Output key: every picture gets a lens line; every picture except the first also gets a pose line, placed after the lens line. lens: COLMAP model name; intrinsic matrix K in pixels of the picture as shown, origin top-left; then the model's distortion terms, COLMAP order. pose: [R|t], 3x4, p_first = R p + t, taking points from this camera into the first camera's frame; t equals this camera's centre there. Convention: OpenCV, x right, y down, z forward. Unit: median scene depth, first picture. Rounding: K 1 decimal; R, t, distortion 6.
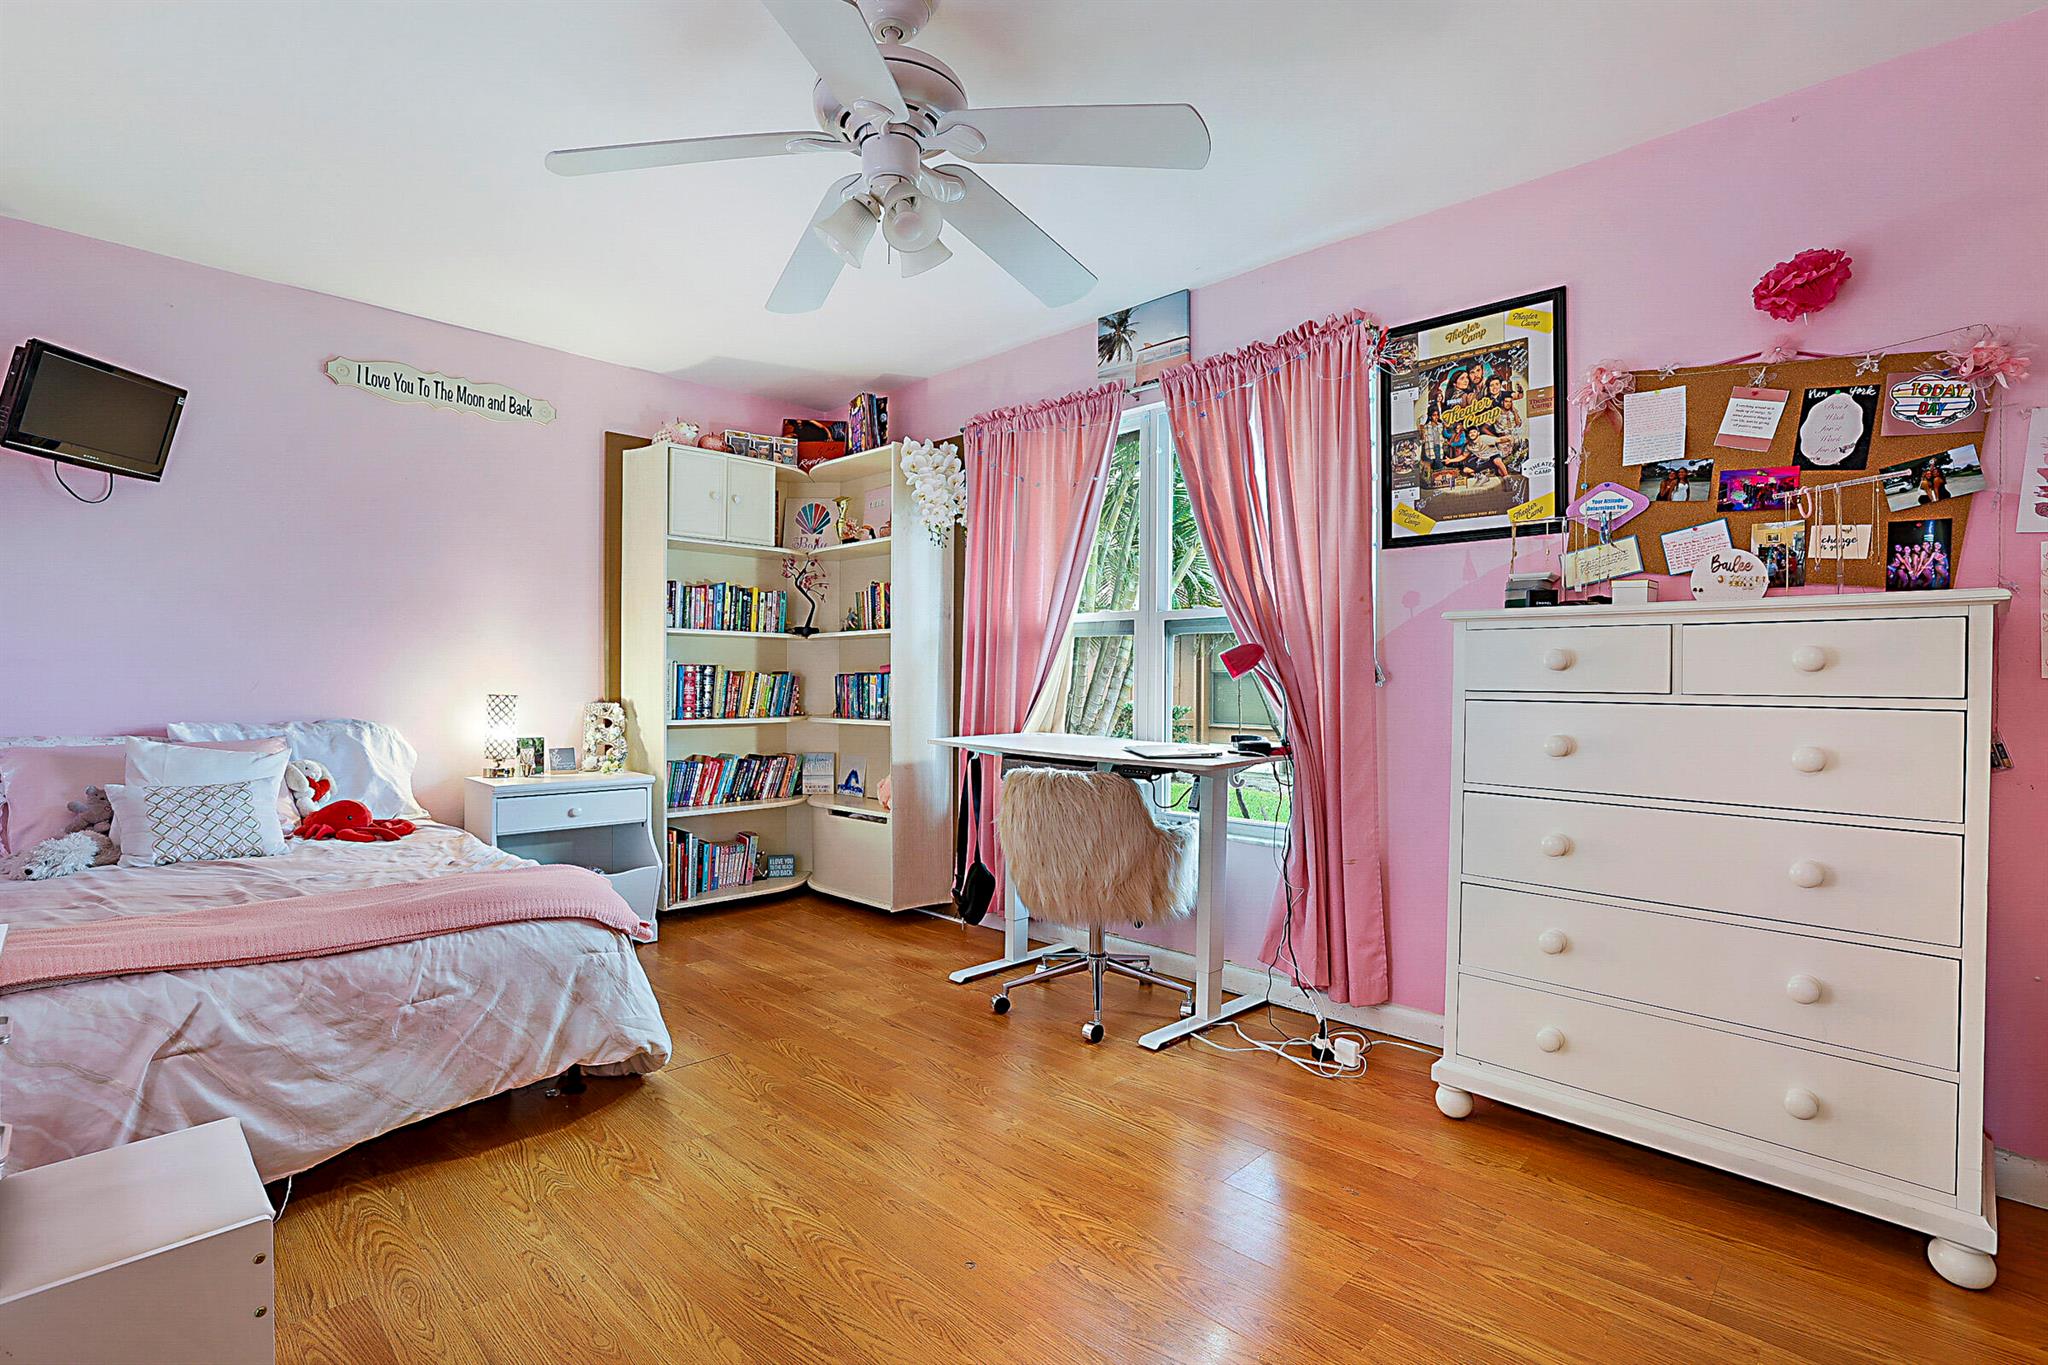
lens RADIAL K [[924.4, 0, 1024.8], [0, 924.4, 684.8], [0, 0, 1]] dist [-0.016921, 0.001670]
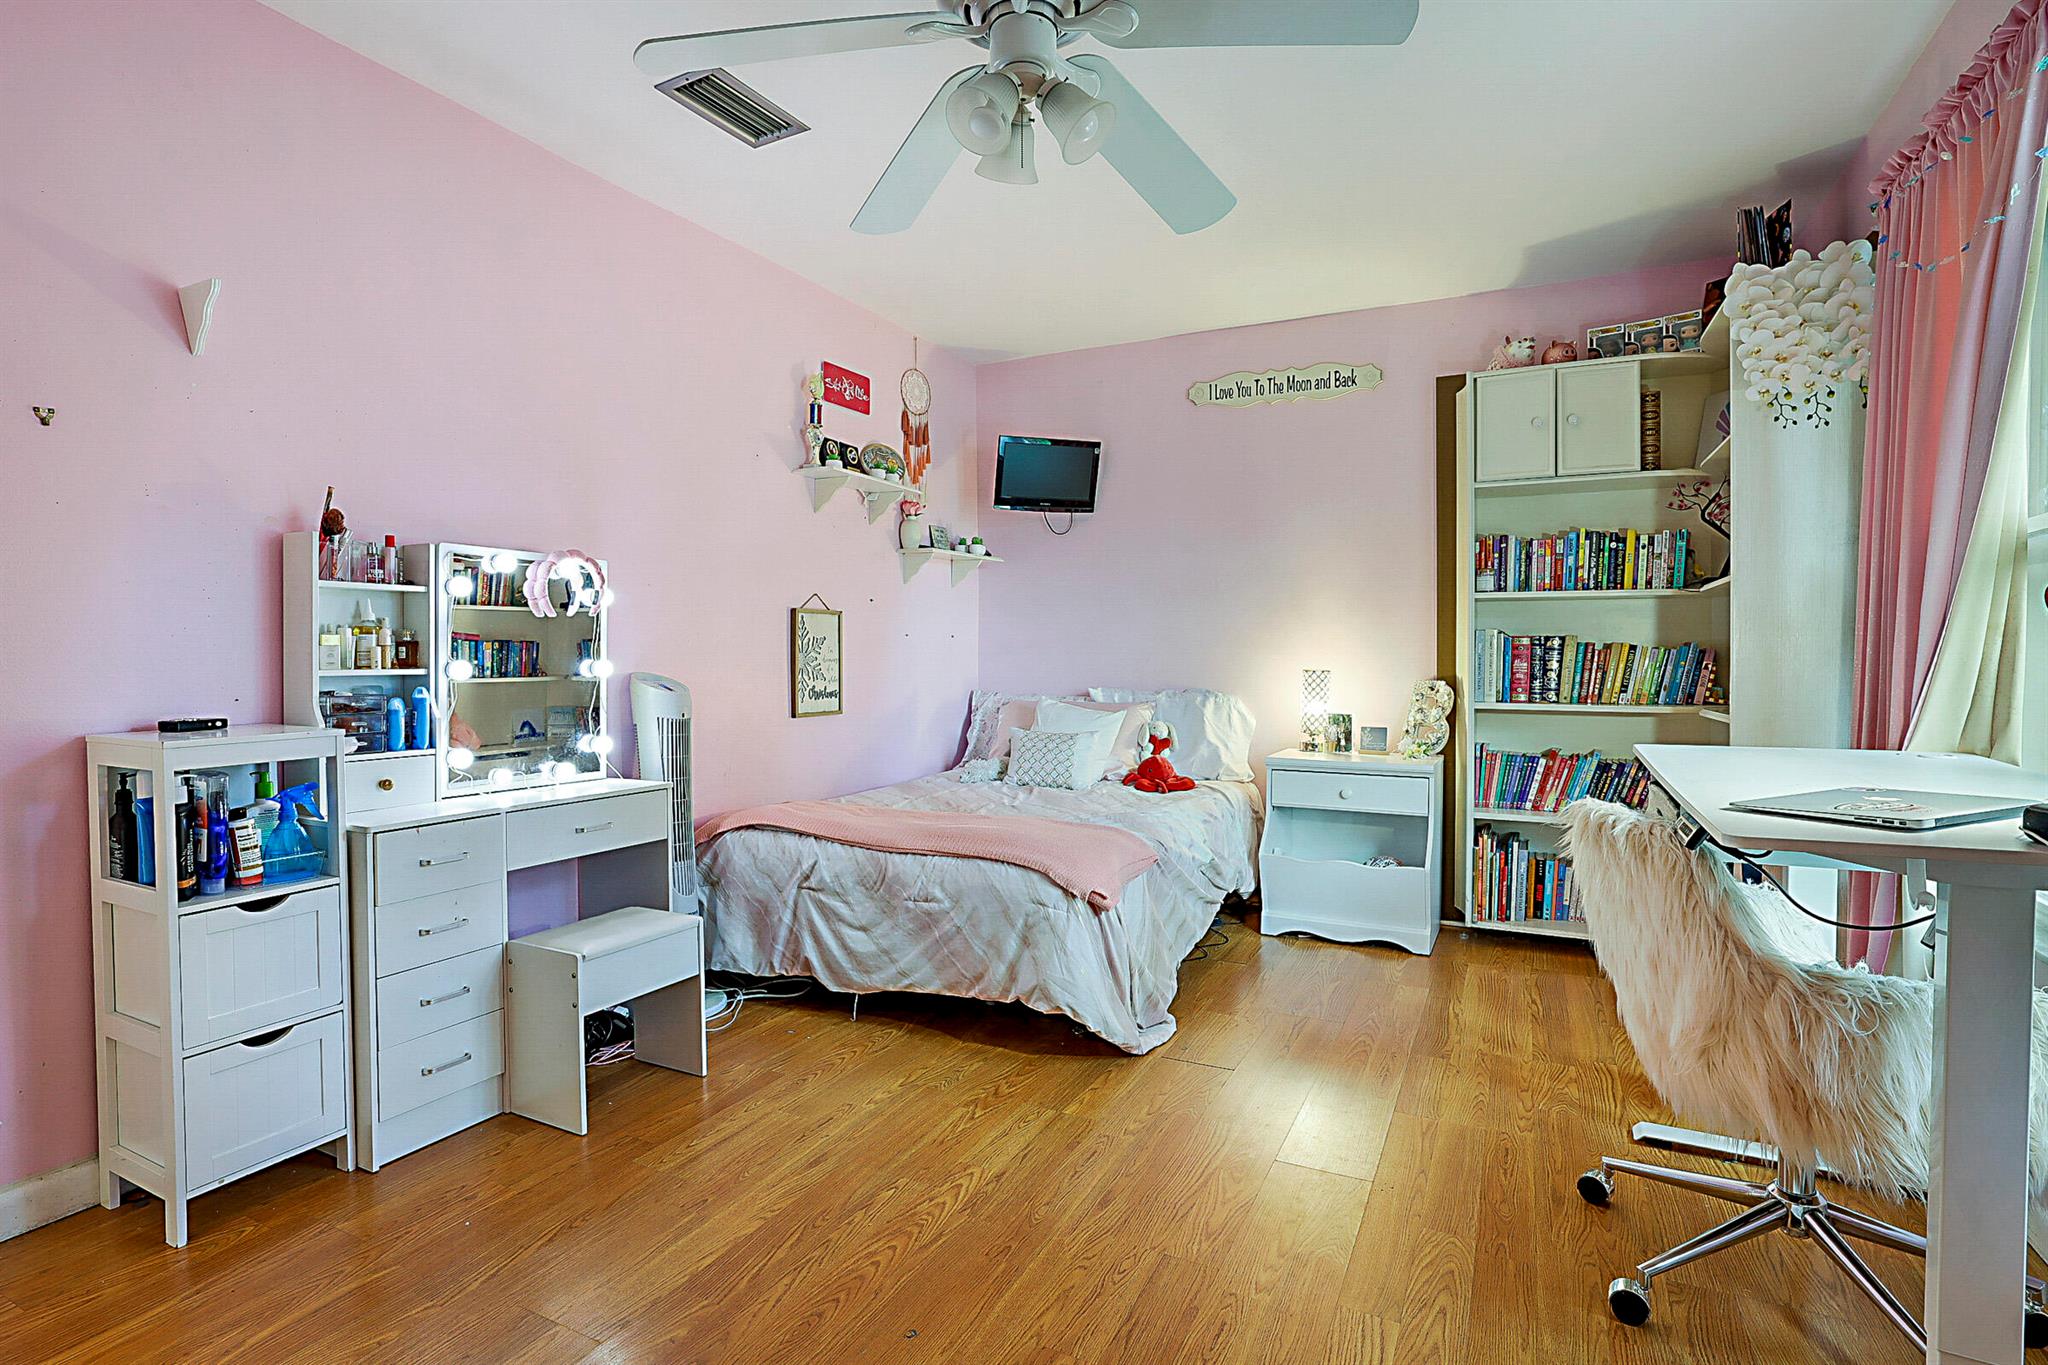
lens RADIAL K [[986.3, 0, 1026.7], [0, 986.3, 675.4], [0, 0, 1]] dist [-0.041126, 0.000114]
pose [[0.317340, 0.013368, -0.948217, 0.346494], [-0.002624, 0.999909, 0.013218, 0.003101], [0.948308, -0.001706, 0.317347, 0.344853]]
